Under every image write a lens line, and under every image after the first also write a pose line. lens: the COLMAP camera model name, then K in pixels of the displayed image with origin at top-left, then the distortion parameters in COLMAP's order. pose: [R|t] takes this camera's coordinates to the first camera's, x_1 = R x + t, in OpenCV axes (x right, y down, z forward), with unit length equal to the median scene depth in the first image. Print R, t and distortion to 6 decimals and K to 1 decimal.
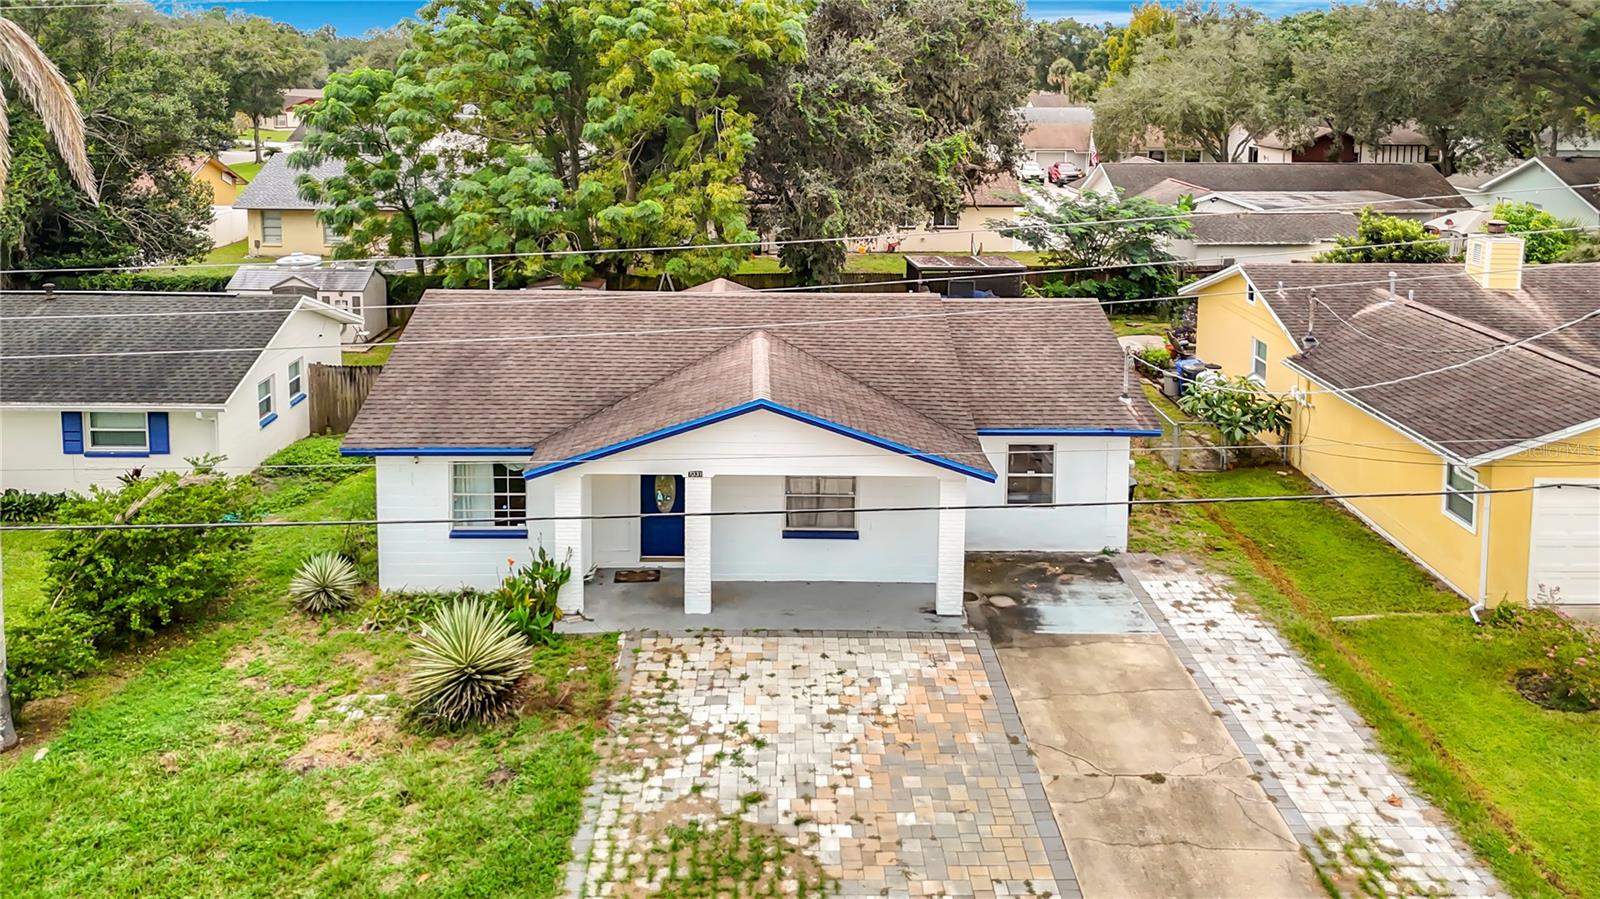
lens RADIAL K [[1195.6, 0, 762.8], [0, 1195.6, 248.4], [0, 0, 1]] dist [0.042564, -0.028304]
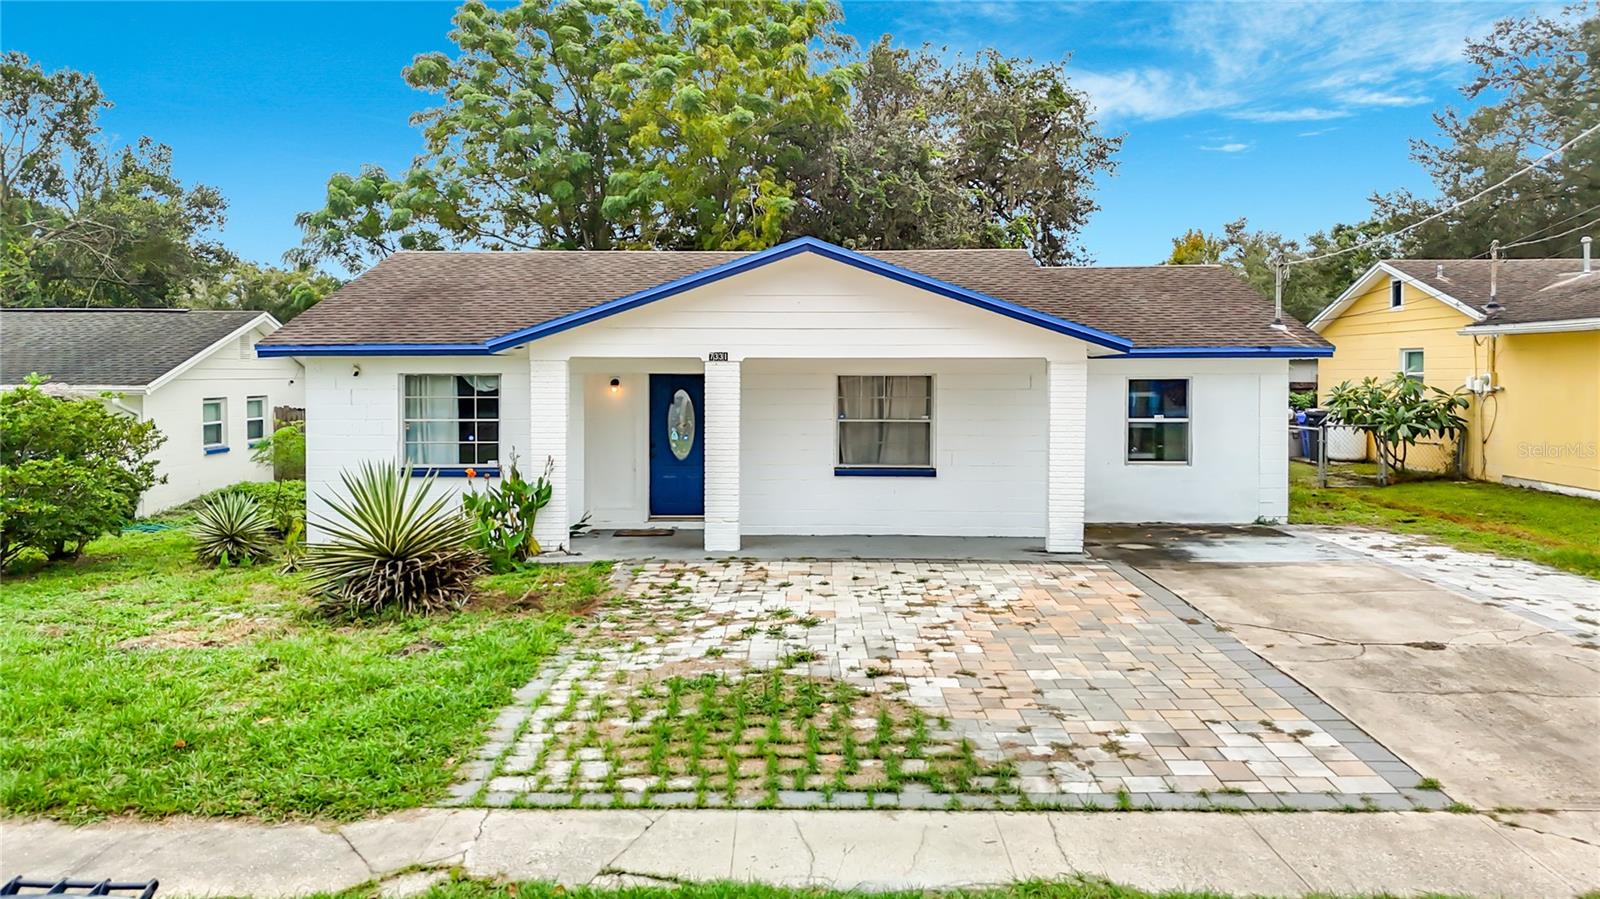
lens RADIAL K [[1168.9, 0, 767.1], [0, 1168.9, 439.1], [0, 0, 1]] dist [0.054937, -0.050298]
pose [[0.999642, -0.002212, -0.026663, -0.007790], [-0.000130, 0.996163, -0.087516, 0.331823], [0.026754, 0.087488, 0.995806, 0.305787]]
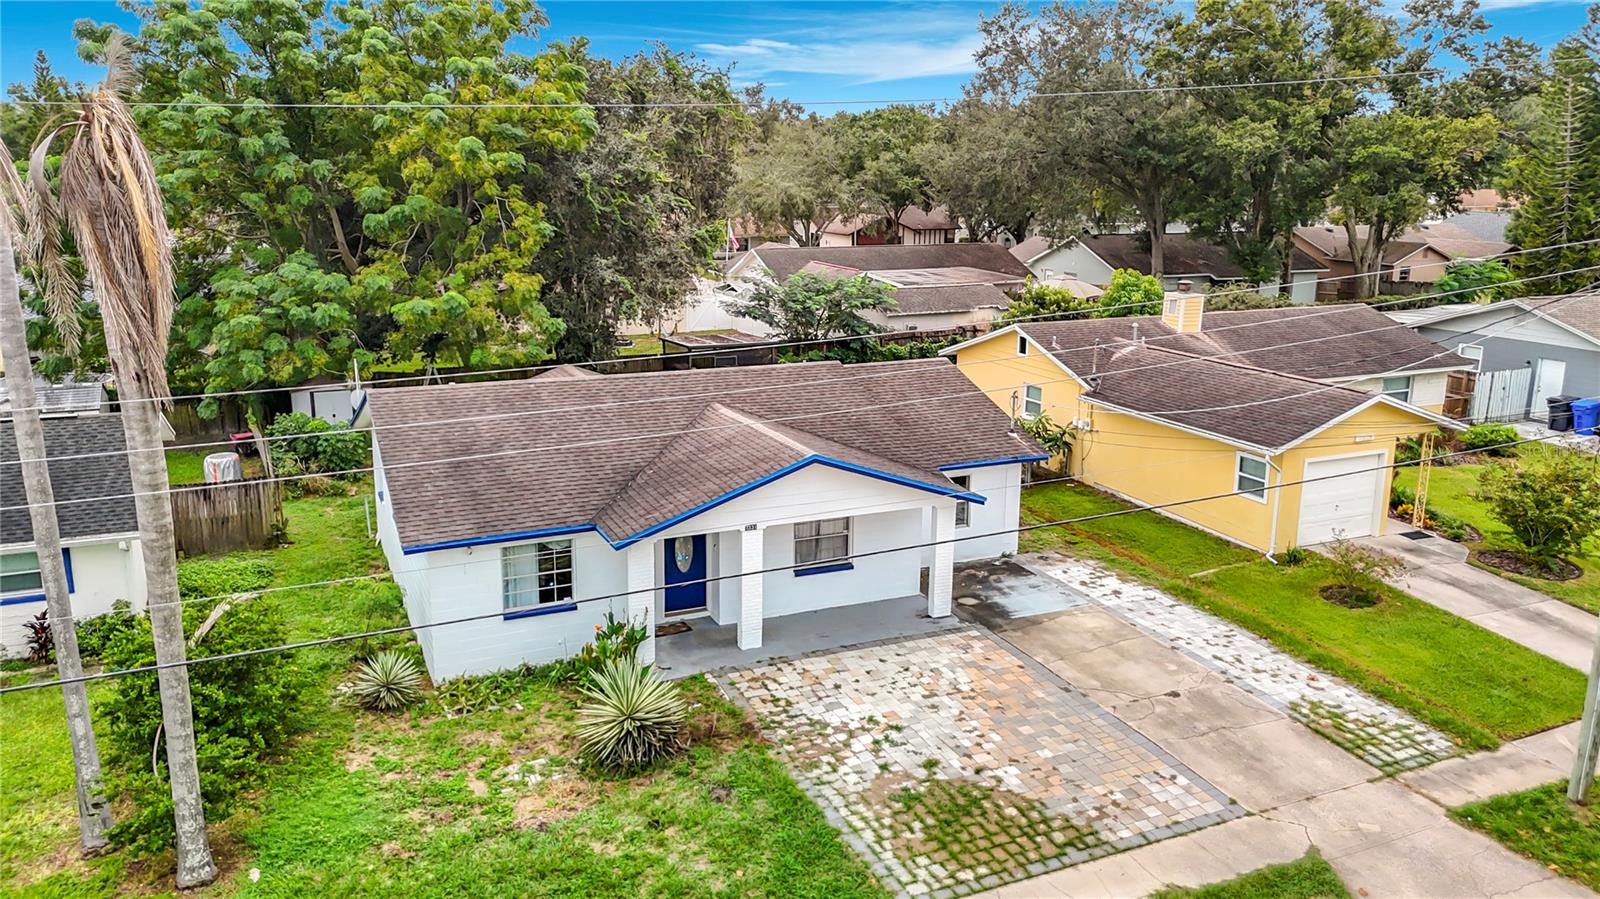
lens RADIAL K [[1168.9, 0, 767.1], [0, 1168.9, 439.1], [0, 0, 1]] dist [0.054937, -0.050298]
pose [[0.916843, -0.089824, 0.389013, -0.508179], [0.054675, 0.993431, 0.100524, -0.006193], [-0.395487, -0.070895, 0.915731, -0.015736]]
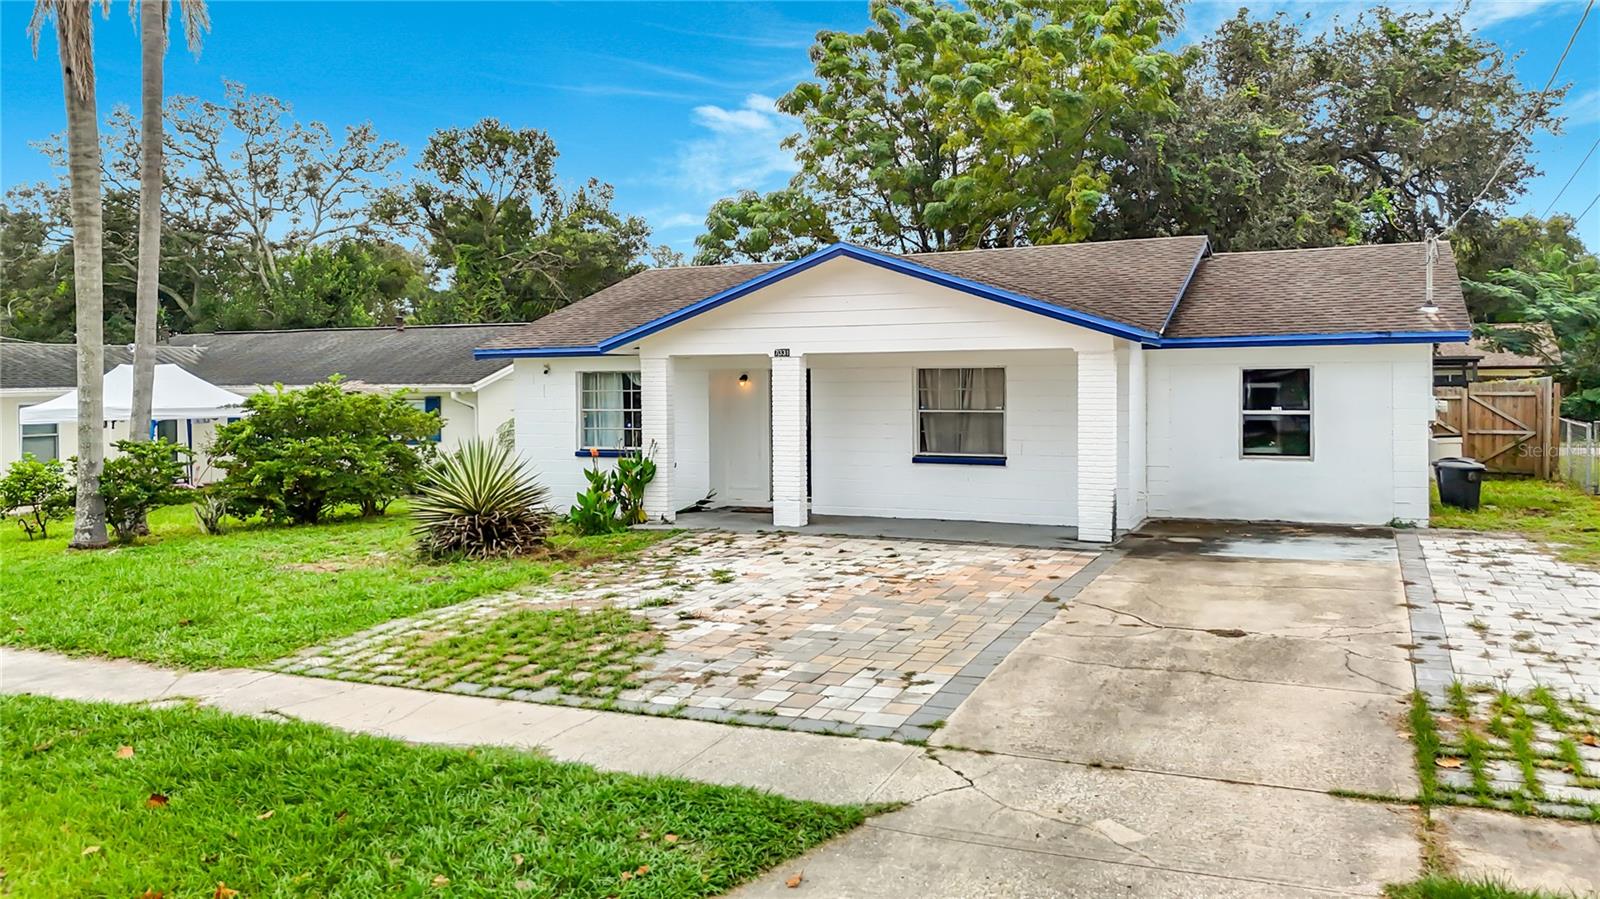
lens RADIAL K [[1178.4, 0, 810.0], [0, 1178.4, 446.0], [0, 0, 1]] dist [0.059585, -0.056230]
pose [[0.910173, 0.011937, -0.414056, 0.329793], [-0.047144, 0.996075, -0.074915, 0.343673], [0.411536, 0.087705, 0.907163, 0.290698]]
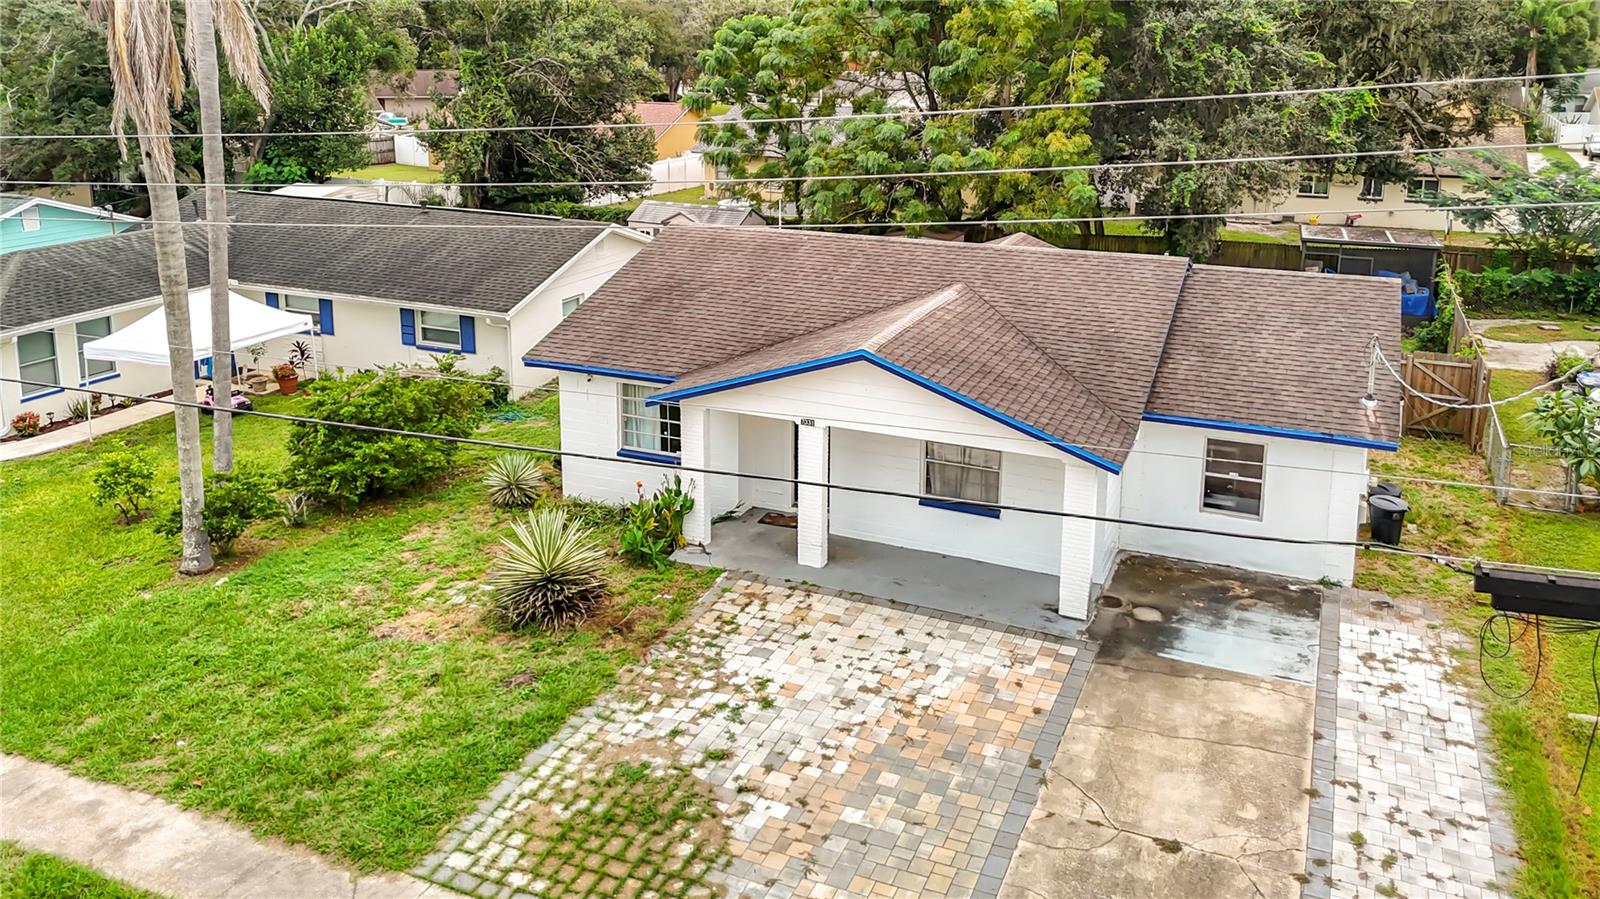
lens RADIAL K [[1183.7, 0, 829.0], [0, 1183.7, 298.0], [0, 0, 1]] dist [0.051955, -0.042726]
pose [[0.920497, 0.083174, -0.381794, 0.338222], [-0.055676, 0.995032, 0.082536, 0.012567], [0.386762, -0.054718, 0.920555, 0.158103]]
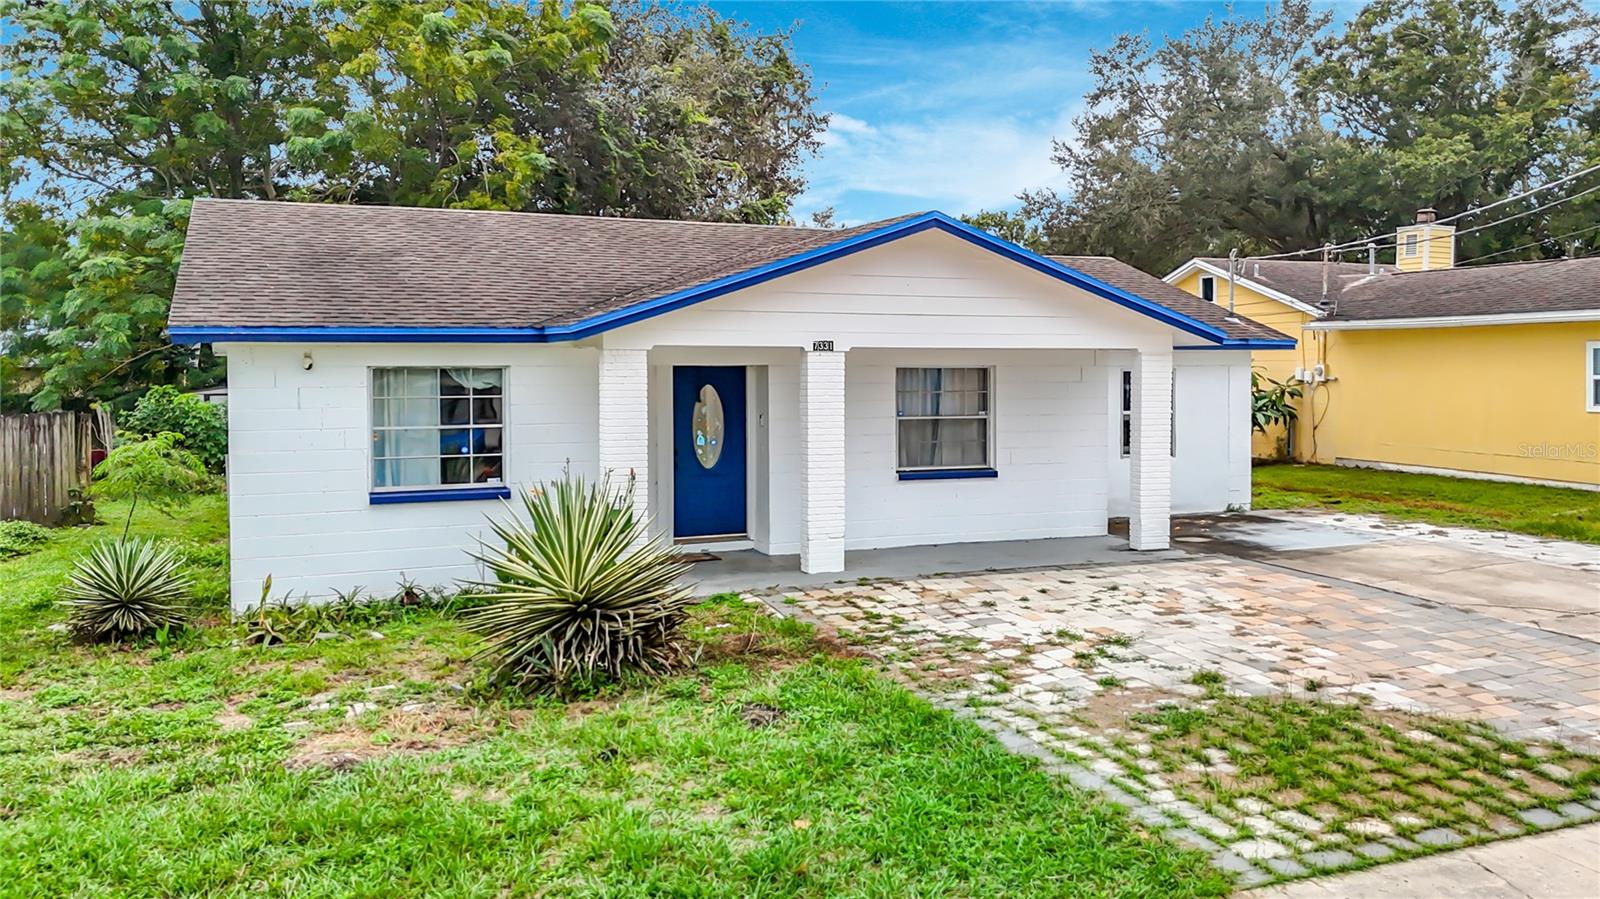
lens RADIAL K [[1309.0, 0, 838.8], [0, 1309.0, 407.7], [0, 0, 1]] dist [0.043636, -0.015261]
pose [[0.916029, -0.018120, 0.400702, -0.359807], [0.061930, 0.993390, -0.096653, 0.316587], [-0.396302, 0.113352, 0.911096, 0.396710]]
